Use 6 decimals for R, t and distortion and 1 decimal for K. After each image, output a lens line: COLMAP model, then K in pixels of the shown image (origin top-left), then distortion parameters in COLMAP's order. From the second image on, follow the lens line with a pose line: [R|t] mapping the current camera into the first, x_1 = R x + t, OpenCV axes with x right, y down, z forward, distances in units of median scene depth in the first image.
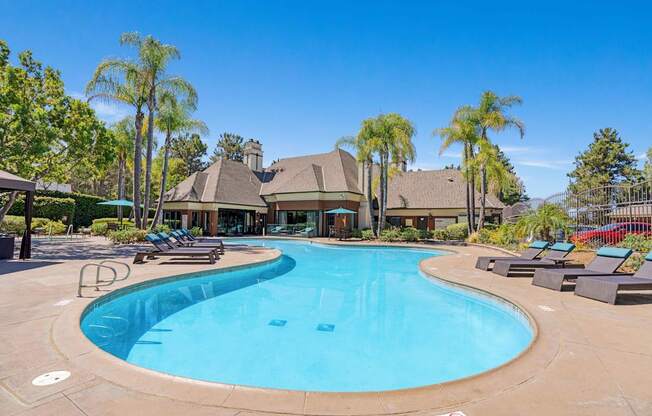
lens RADIAL K [[308.5, 0, 326.0], [0, 308.5, 208.0], [0, 0, 1]] dist [-0.057914, 0.017011]
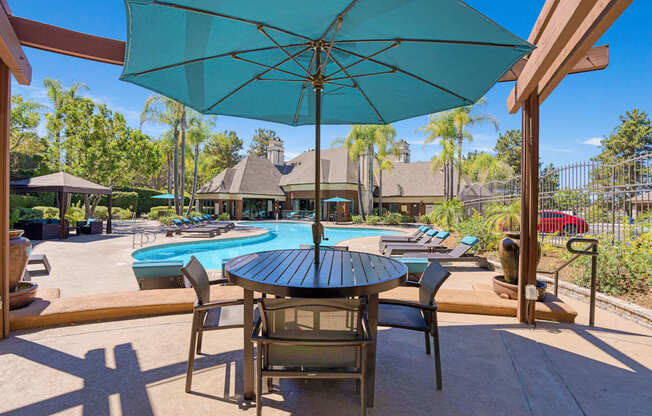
lens RADIAL K [[308.5, 0, 326.0], [0, 308.5, 208.0], [0, 0, 1]] dist [-0.057914, 0.017011]
pose [[0.988054, -0.002334, -0.154092, 0.183655], [0.010572, 0.998556, 0.052663, -0.020621], [0.153746, -0.053663, 0.986652, -0.192532]]
